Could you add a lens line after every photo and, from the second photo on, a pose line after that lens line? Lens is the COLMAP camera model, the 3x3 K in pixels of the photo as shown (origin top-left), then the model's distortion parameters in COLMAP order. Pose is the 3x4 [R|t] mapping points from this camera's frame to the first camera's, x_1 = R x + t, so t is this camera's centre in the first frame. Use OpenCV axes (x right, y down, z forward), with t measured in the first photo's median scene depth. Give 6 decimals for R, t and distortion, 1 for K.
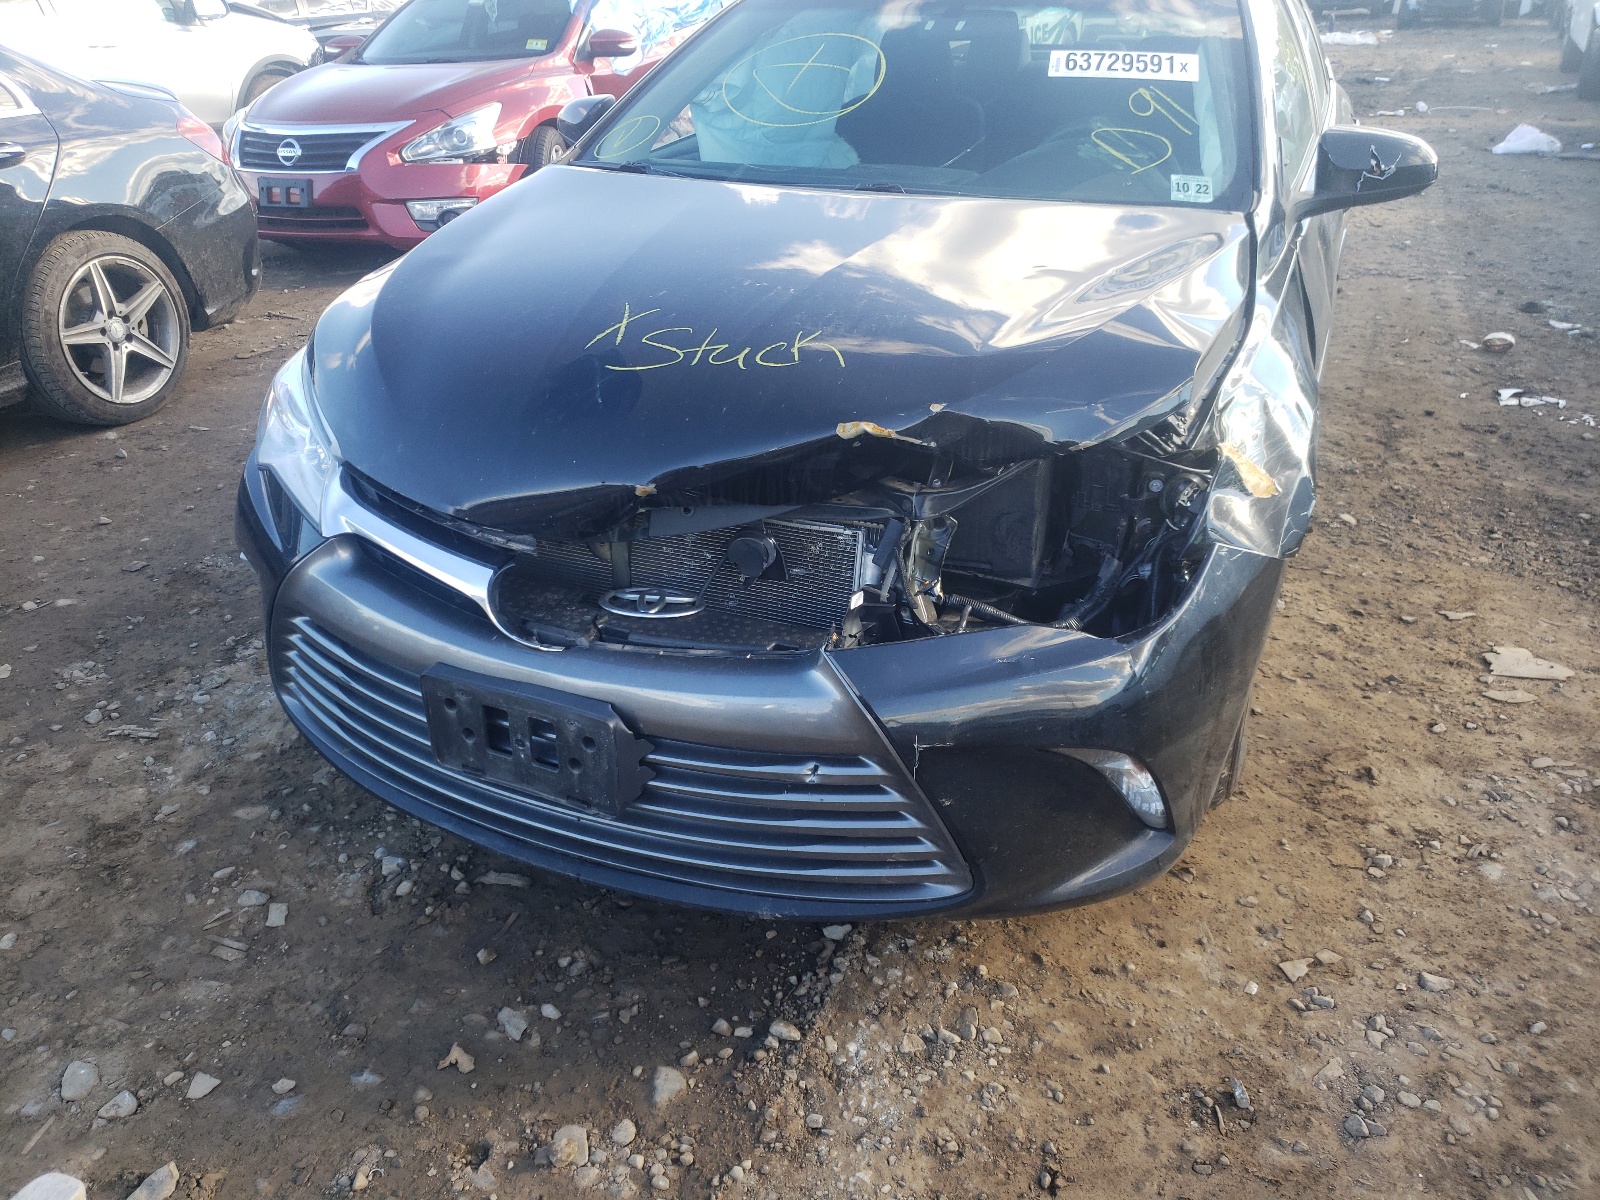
lens RADIAL K [[1253.2, 0, 831.0], [0, 1253.2, 597.4], [0, 0, 1]] dist [0.023825, 0.004804]
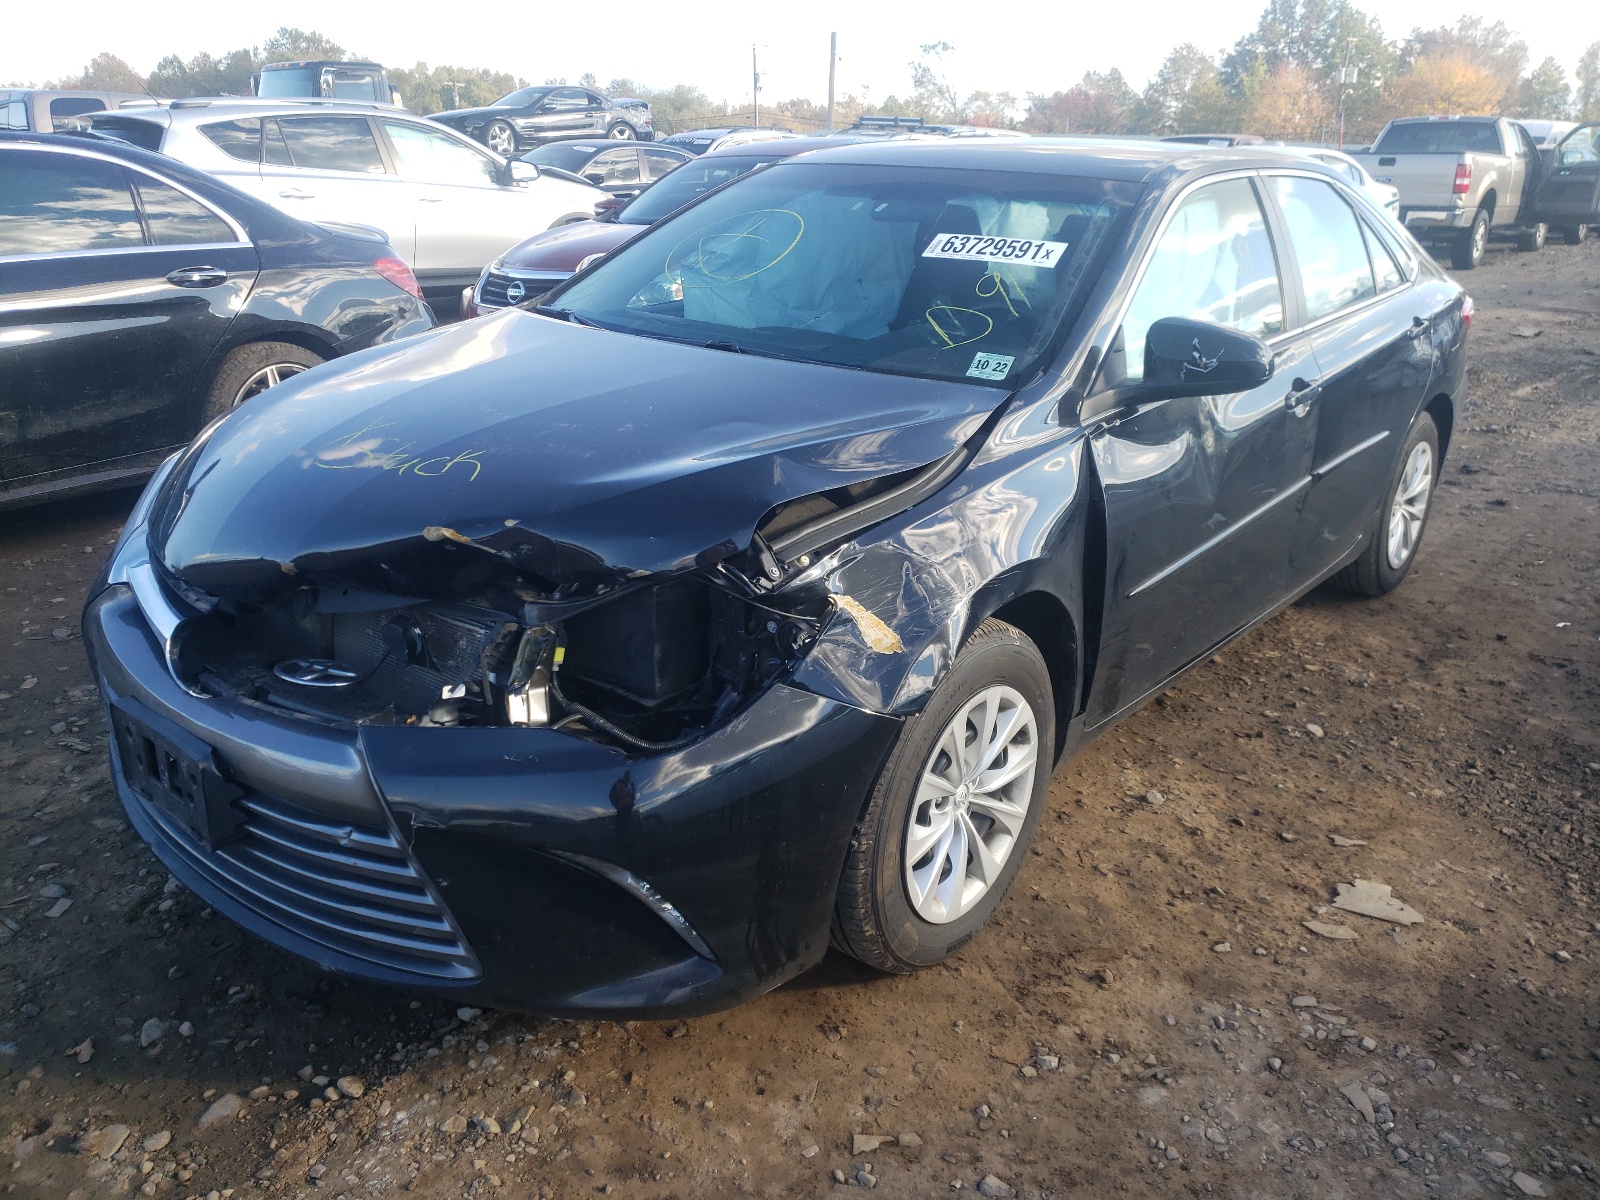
lens RADIAL K [[1286.1, 0, 862.1], [0, 1286.1, 599.0], [0, 0, 1]] dist [-0.016340, 0.067773]
pose [[0.961600, 0.119756, -0.246951, 0.572344], [-0.150237, 0.982682, -0.108466, -0.007796], [0.229685, 0.141402, 0.962938, -0.009426]]
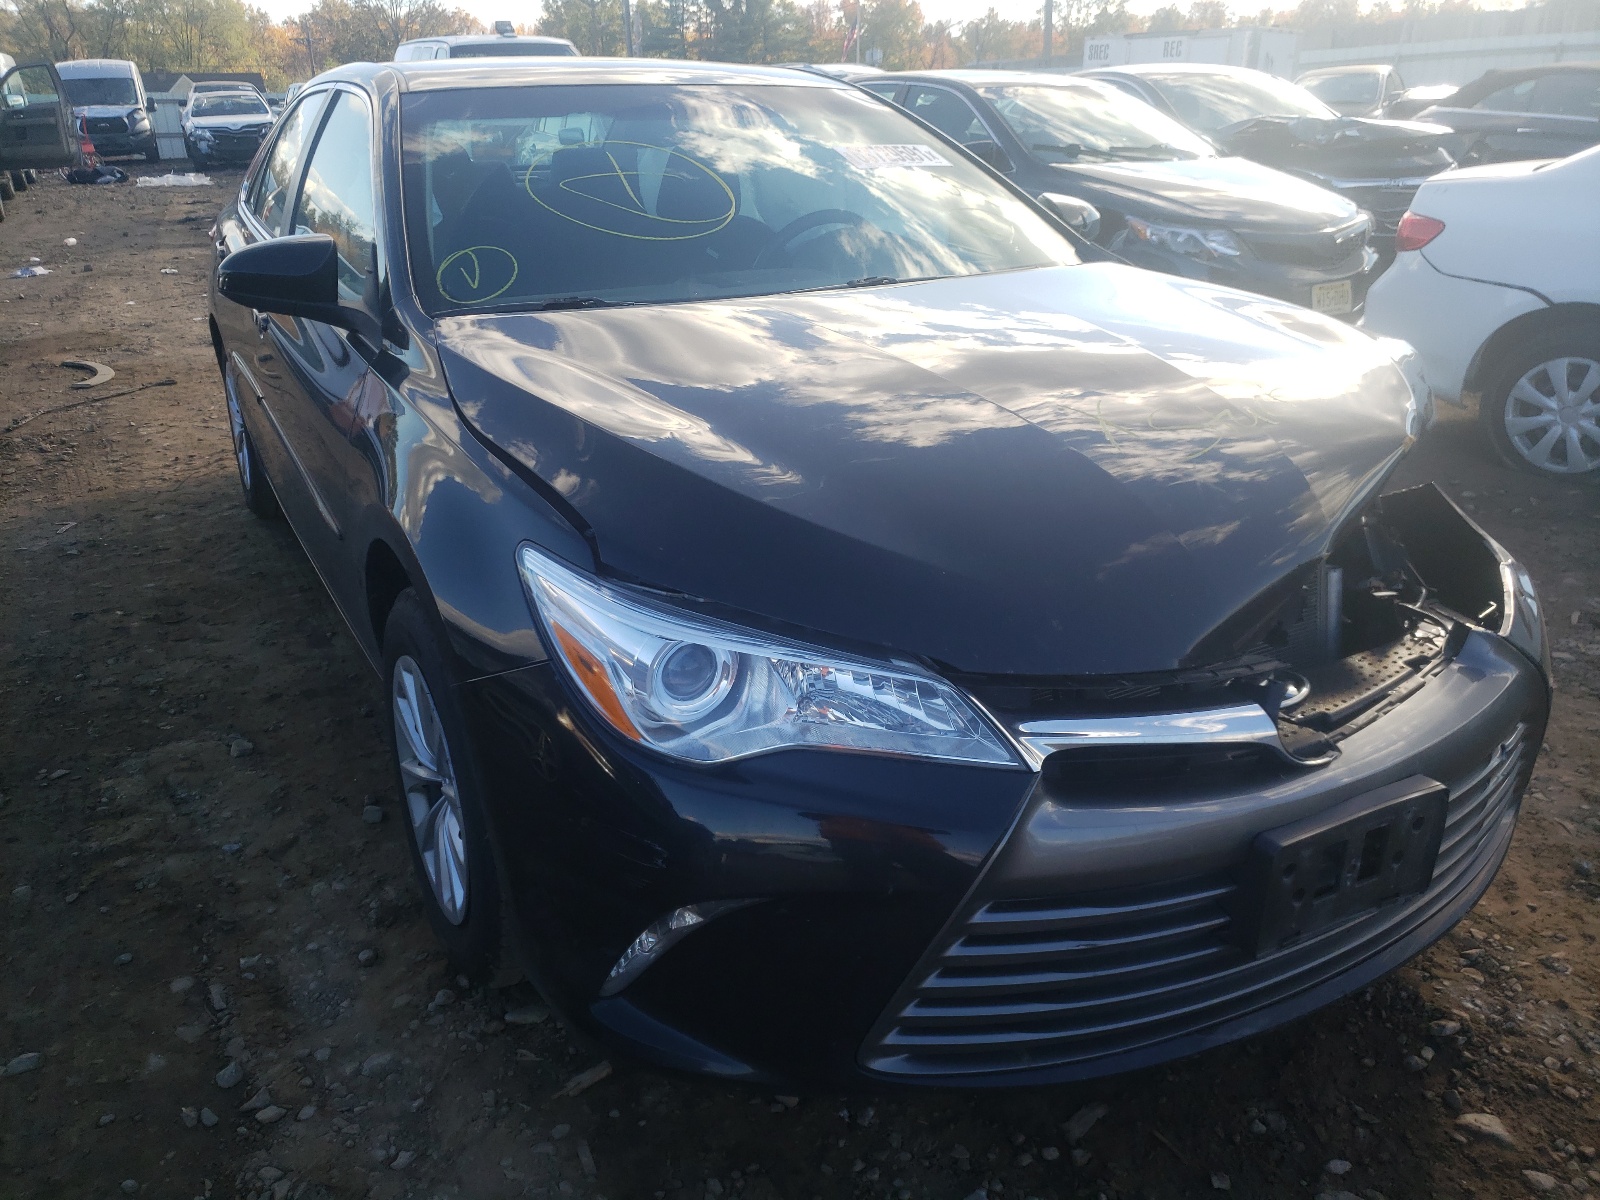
lens RADIAL K [[1218.1, 0, 800.0], [0, 1218.1, 600.0], [0, 0, 1]] dist [0.026368, 0.007953]
pose [[0.619428, -0.302214, 0.724552, -0.946813], [0.366962, 0.927360, 0.073086, -0.238331], [-0.694008, 0.220611, 0.685334, 0.566335]]
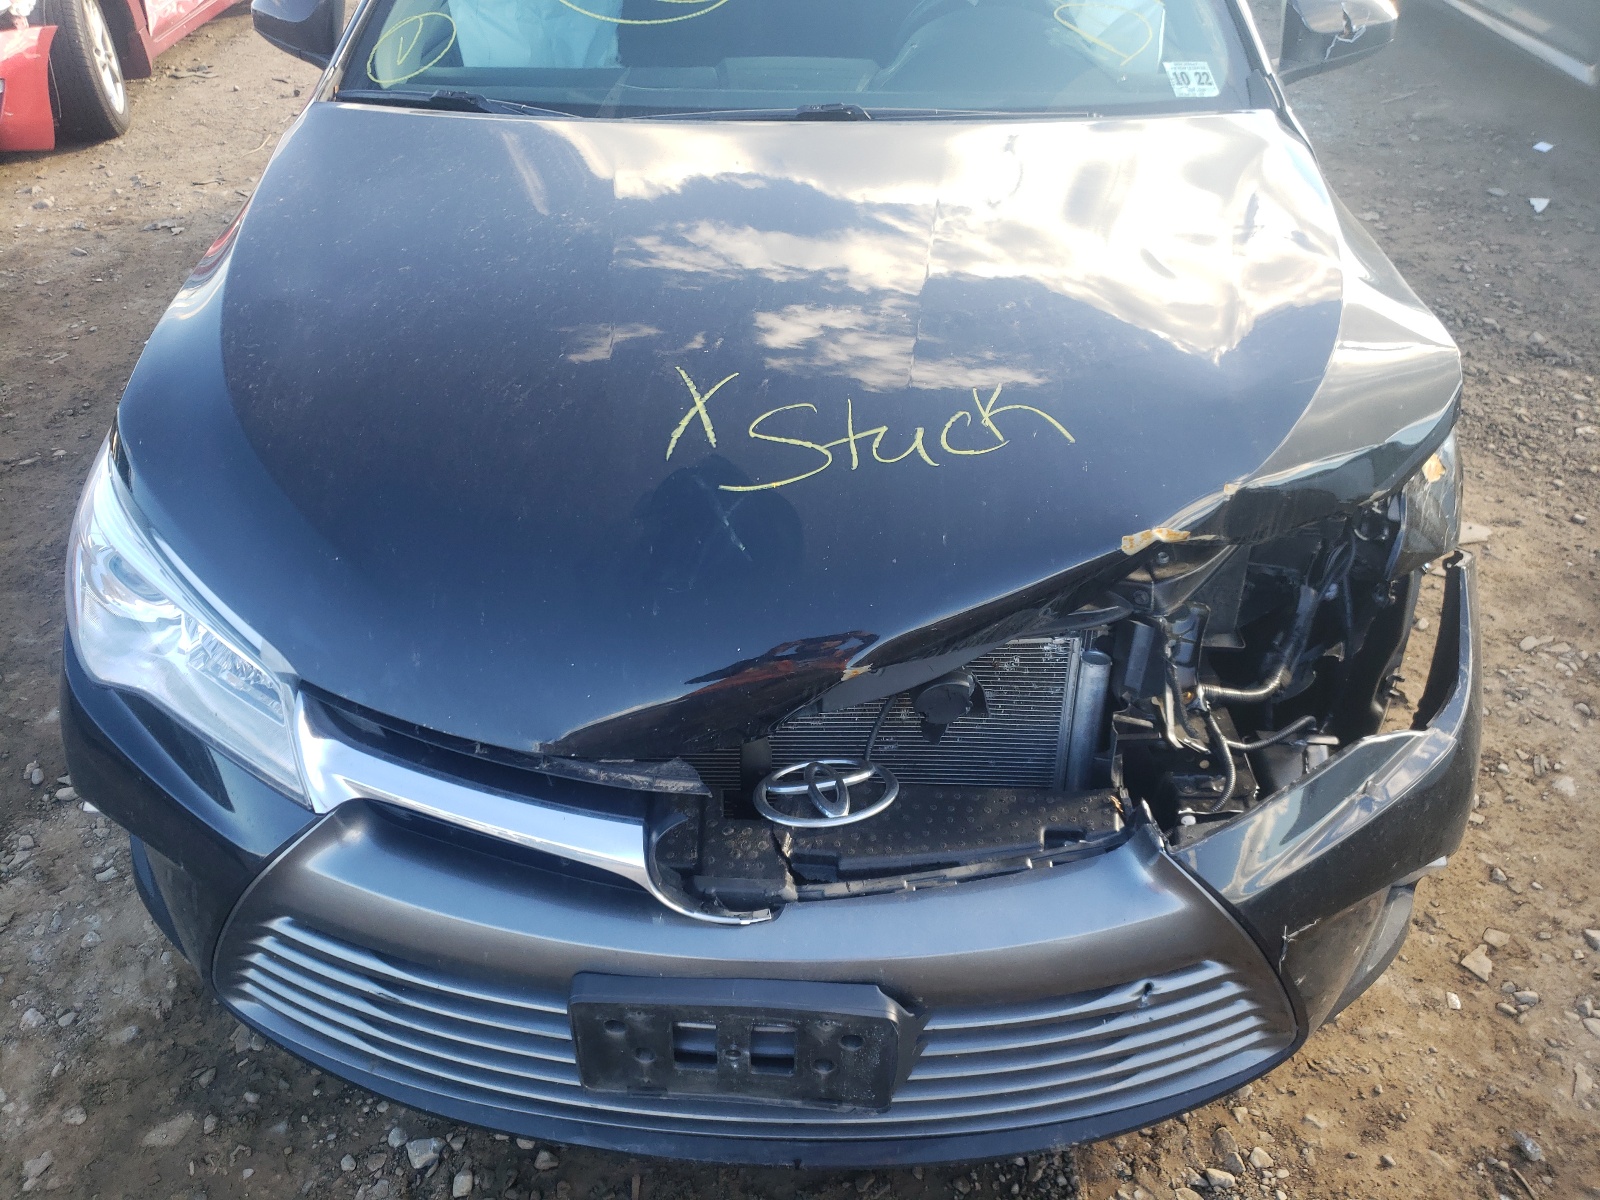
lens RADIAL K [[1218.1, 0, 800.0], [0, 1218.1, 600.0], [0, 0, 1]] dist [0.026368, 0.007953]
pose [[0.936209, -0.208668, 0.282790, -0.315973], [0.160401, 0.969660, 0.184477, -0.223787], [-0.312705, -0.127349, 0.941275, 0.335843]]
